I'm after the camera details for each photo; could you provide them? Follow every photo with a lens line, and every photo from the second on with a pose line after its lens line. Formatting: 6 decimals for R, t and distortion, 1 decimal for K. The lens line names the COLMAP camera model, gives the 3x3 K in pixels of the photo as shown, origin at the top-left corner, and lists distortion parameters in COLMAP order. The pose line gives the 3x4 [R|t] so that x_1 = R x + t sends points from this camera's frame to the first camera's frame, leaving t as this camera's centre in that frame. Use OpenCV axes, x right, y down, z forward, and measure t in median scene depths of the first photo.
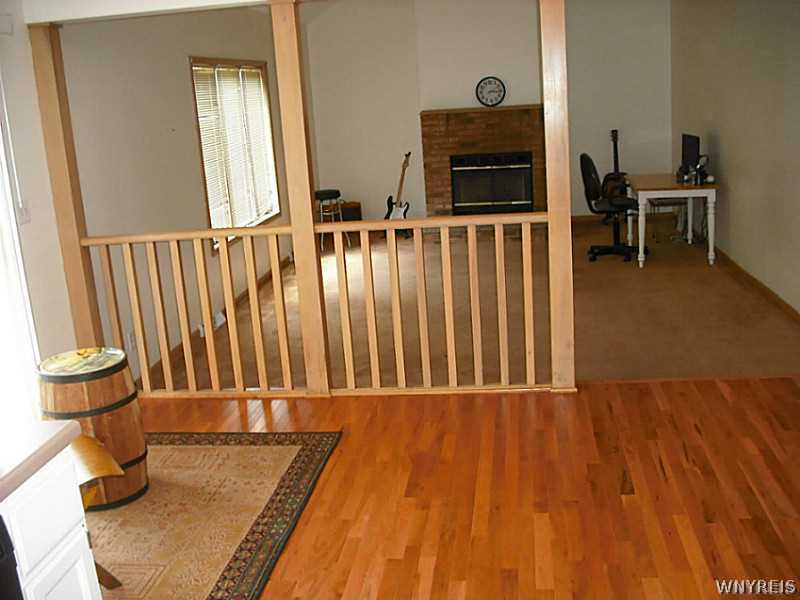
lens RADIAL K [[849.7, 0, 400.0], [0, 849.7, 300.0], [0, 0, 1]] dist [-0.151653, 0.030909]
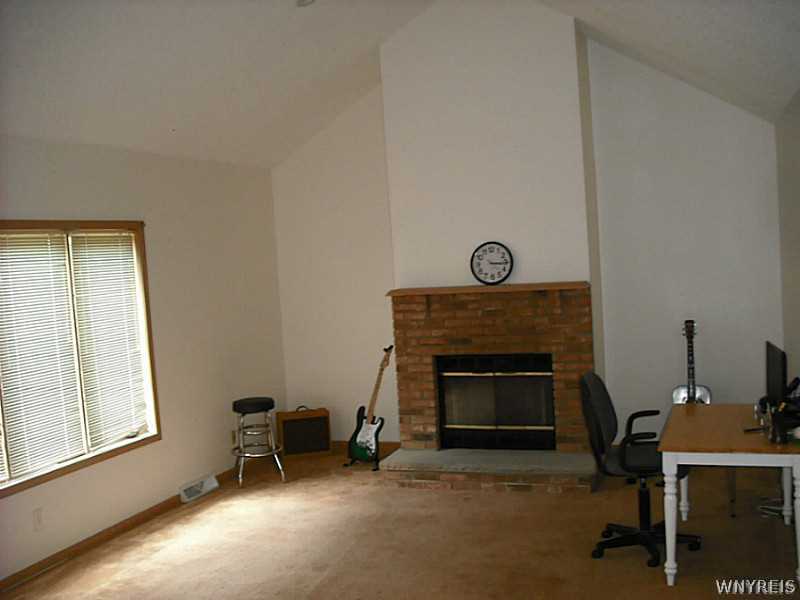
lens RADIAL K [[849.7, 0, 400.0], [0, 849.7, 300.0], [0, 0, 1]] dist [-0.151653, 0.030909]
pose [[0.973535, 0.020635, -0.227604, 0.189874], [-0.059465, 0.984483, -0.165095, -0.101024], [0.220665, 0.174260, 0.959656, 0.331973]]
